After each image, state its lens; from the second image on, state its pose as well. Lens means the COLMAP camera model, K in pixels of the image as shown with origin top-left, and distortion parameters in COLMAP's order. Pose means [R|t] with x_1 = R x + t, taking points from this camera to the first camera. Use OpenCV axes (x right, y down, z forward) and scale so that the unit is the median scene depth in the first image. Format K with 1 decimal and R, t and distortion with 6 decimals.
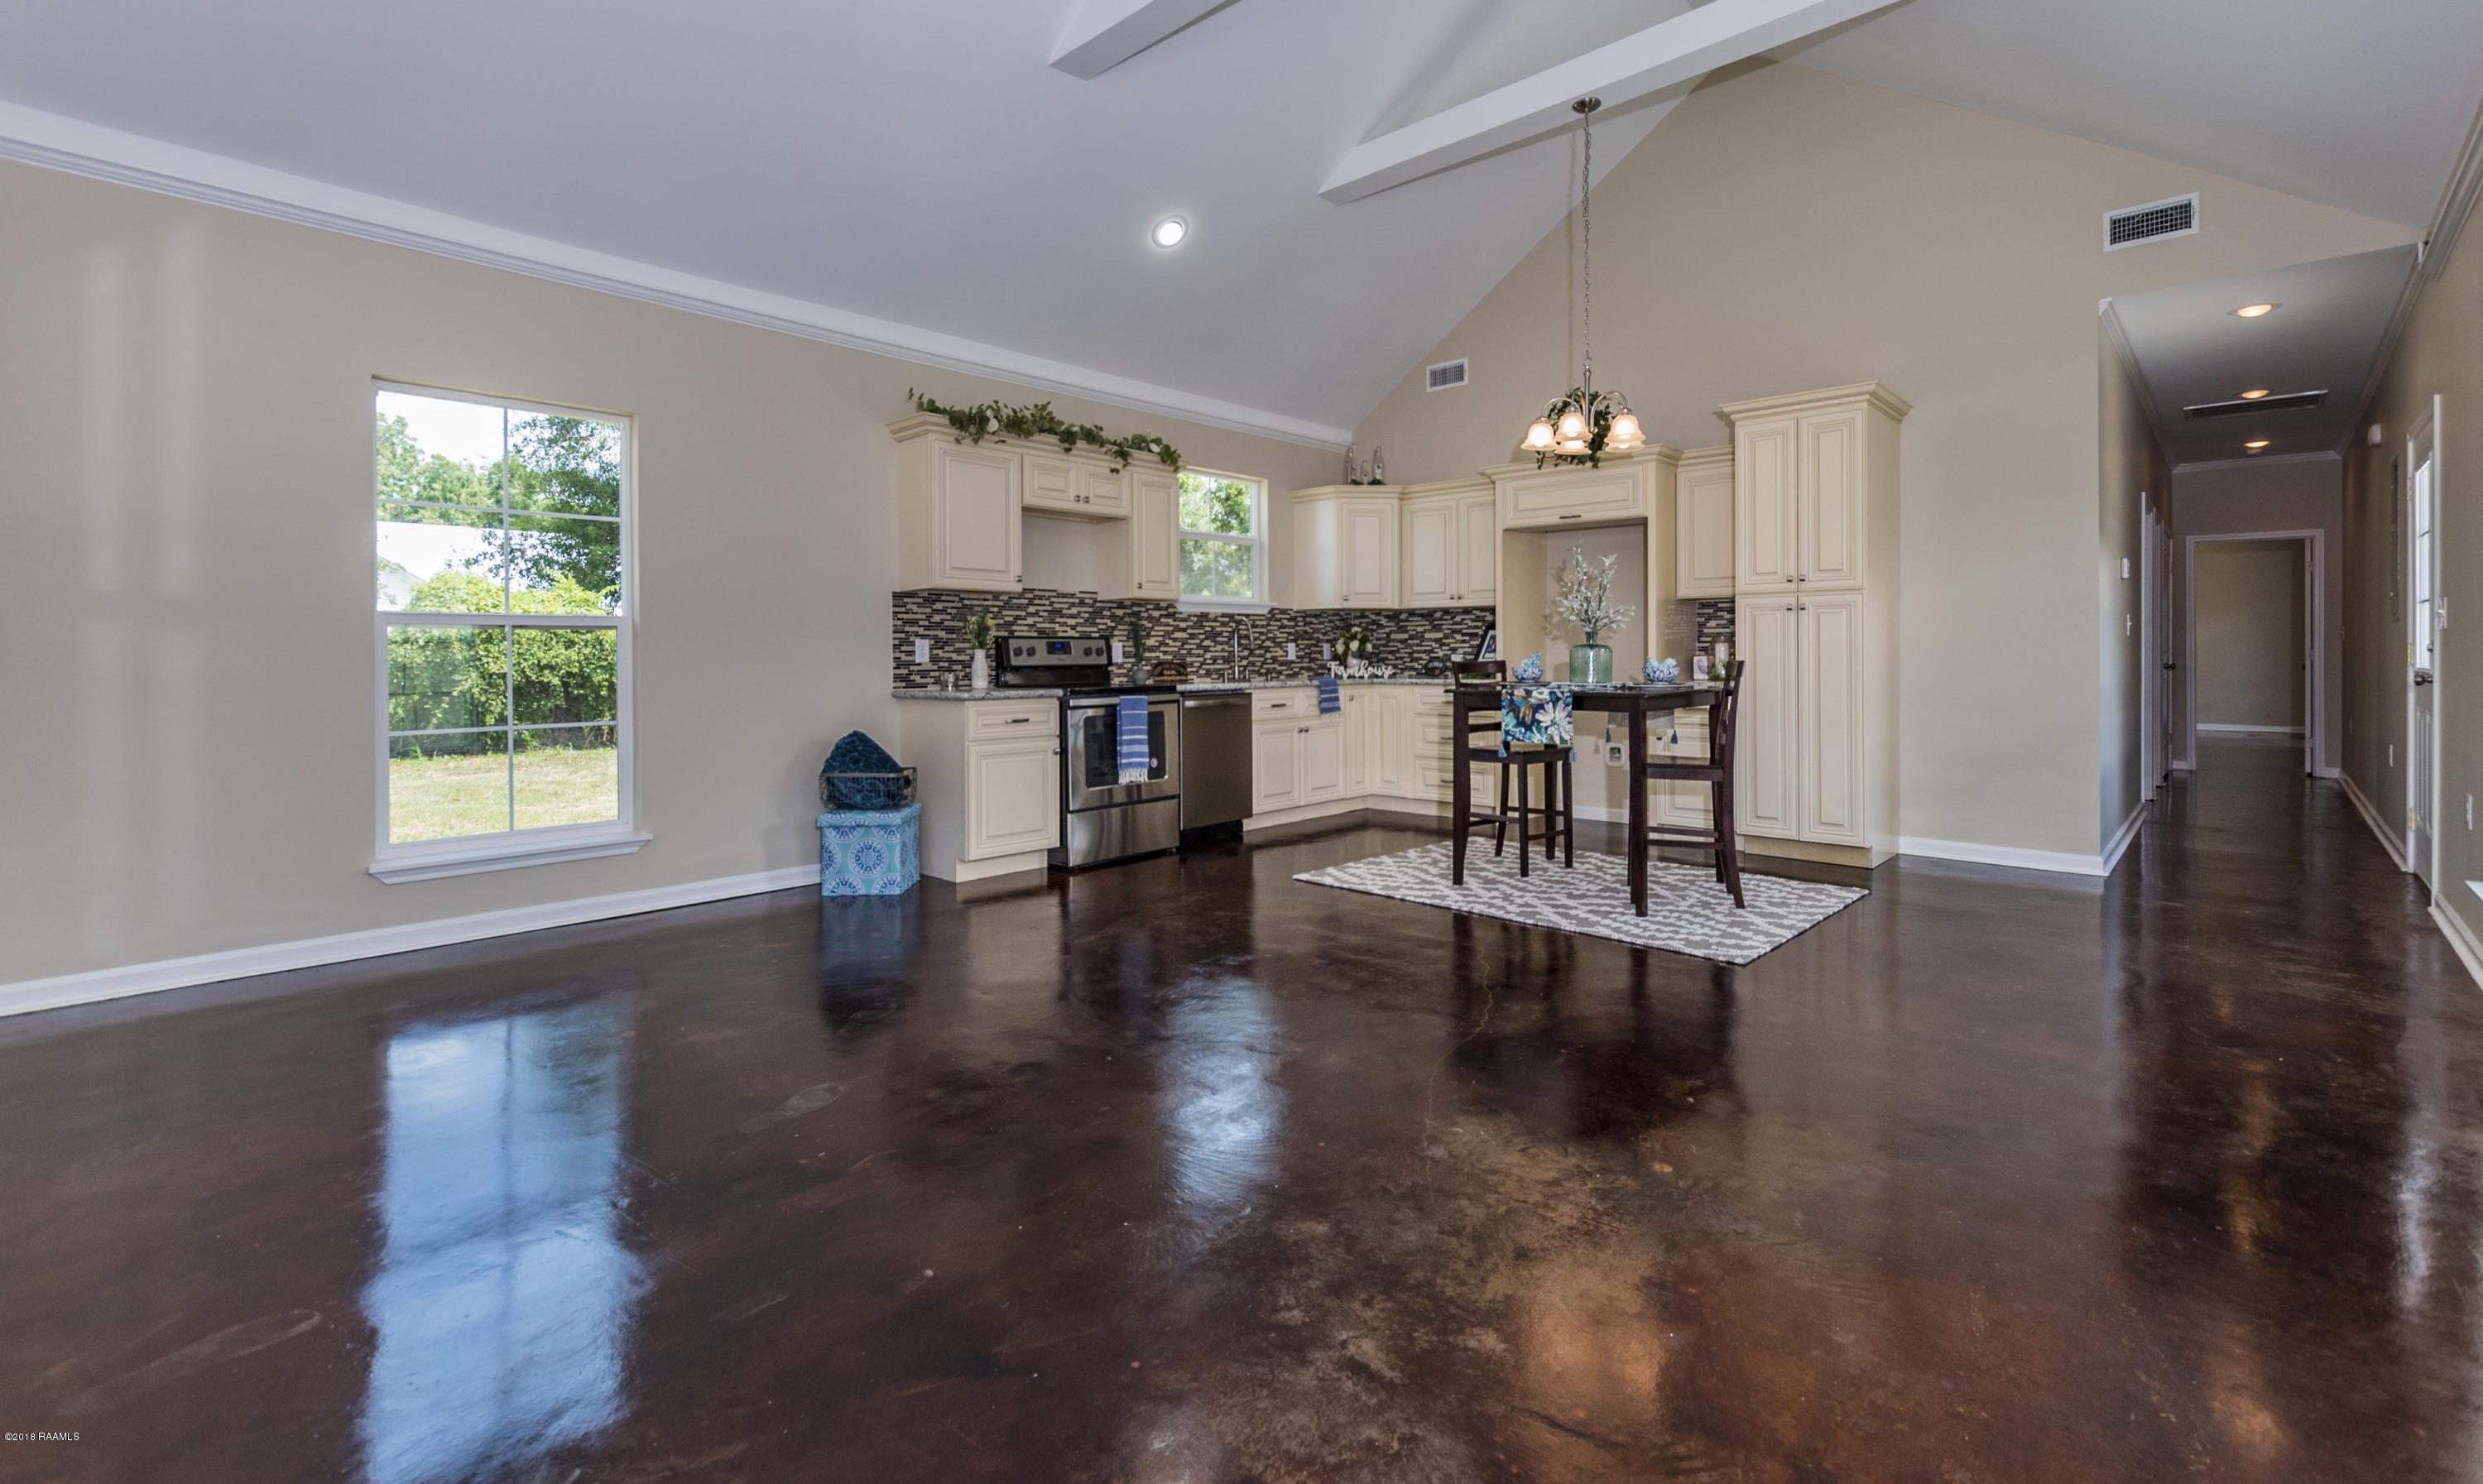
lens RADIAL K [[1068.4, 0, 1249.4], [0, 1068.4, 660.8], [0, 0, 1]] dist [-0.003485, -0.000322]
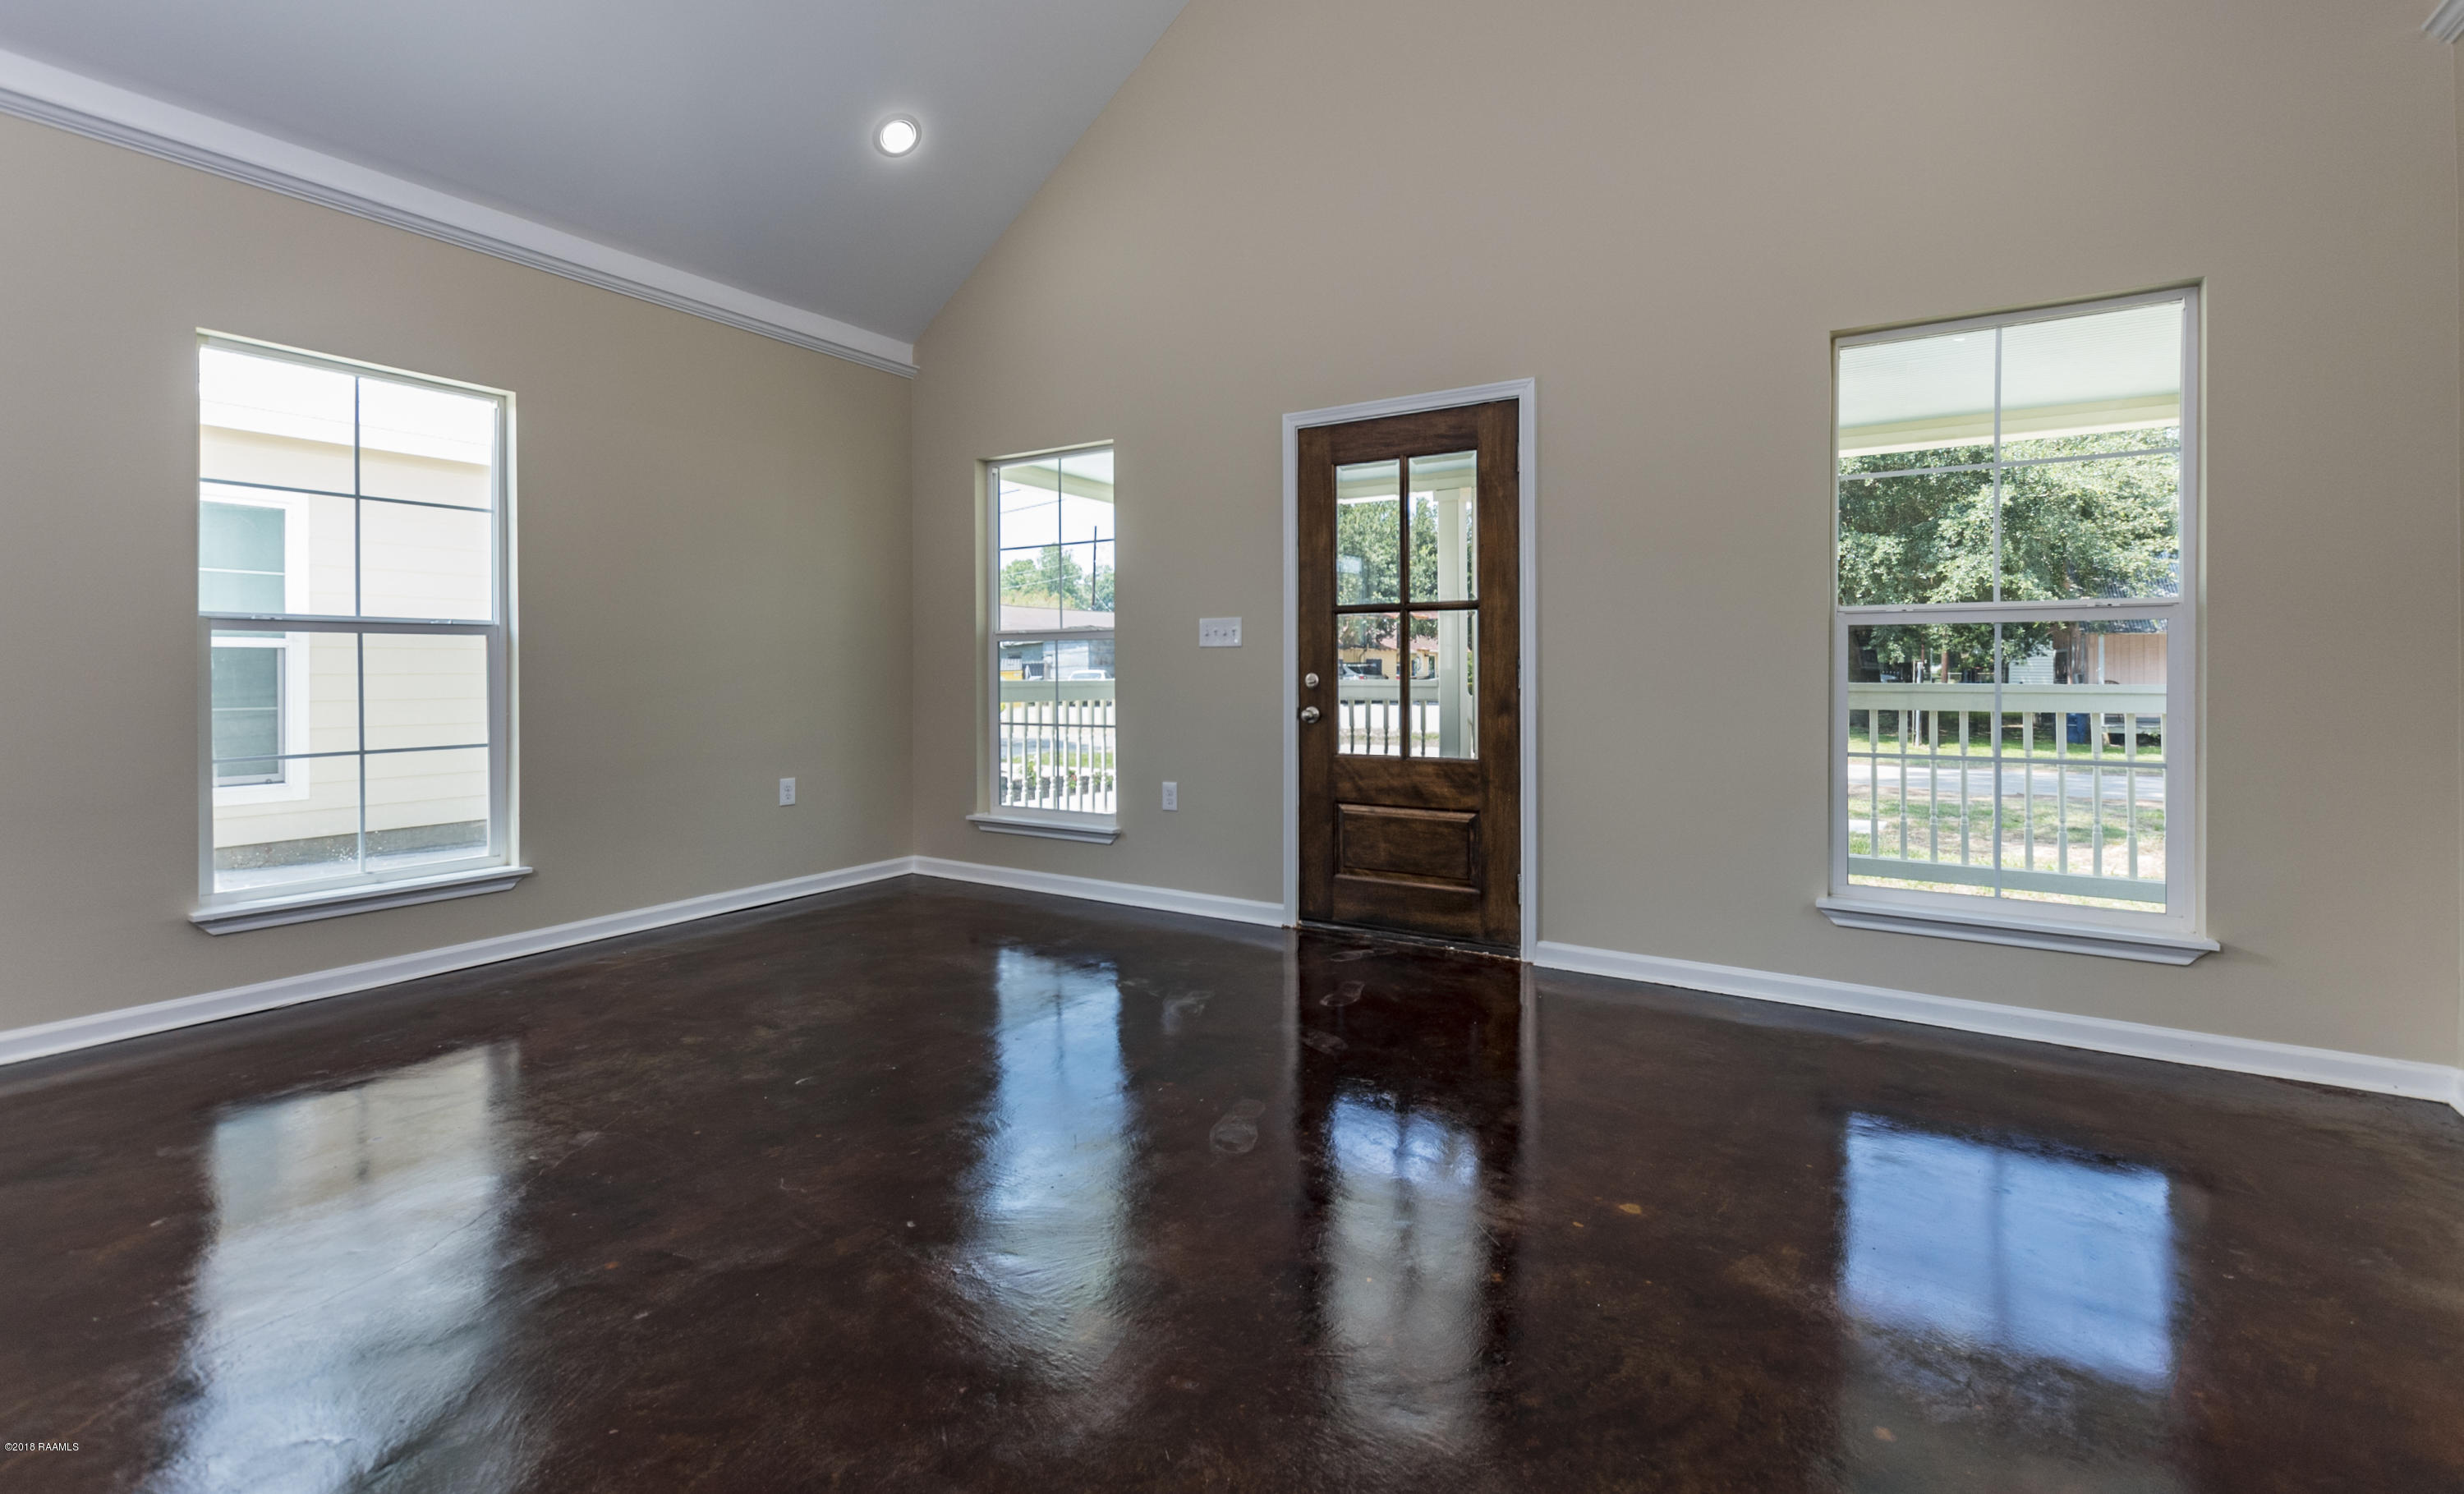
lens RADIAL K [[1065.3, 0, 1228.7], [0, 1065.3, 669.5], [0, 0, 1]] dist [0.002941, -0.001566]
pose [[-0.984187, 0.005515, -0.177046, -0.107777], [0.004854, 0.999980, 0.004167, -0.002330], [0.177066, 0.003242, -0.984194, 0.866614]]
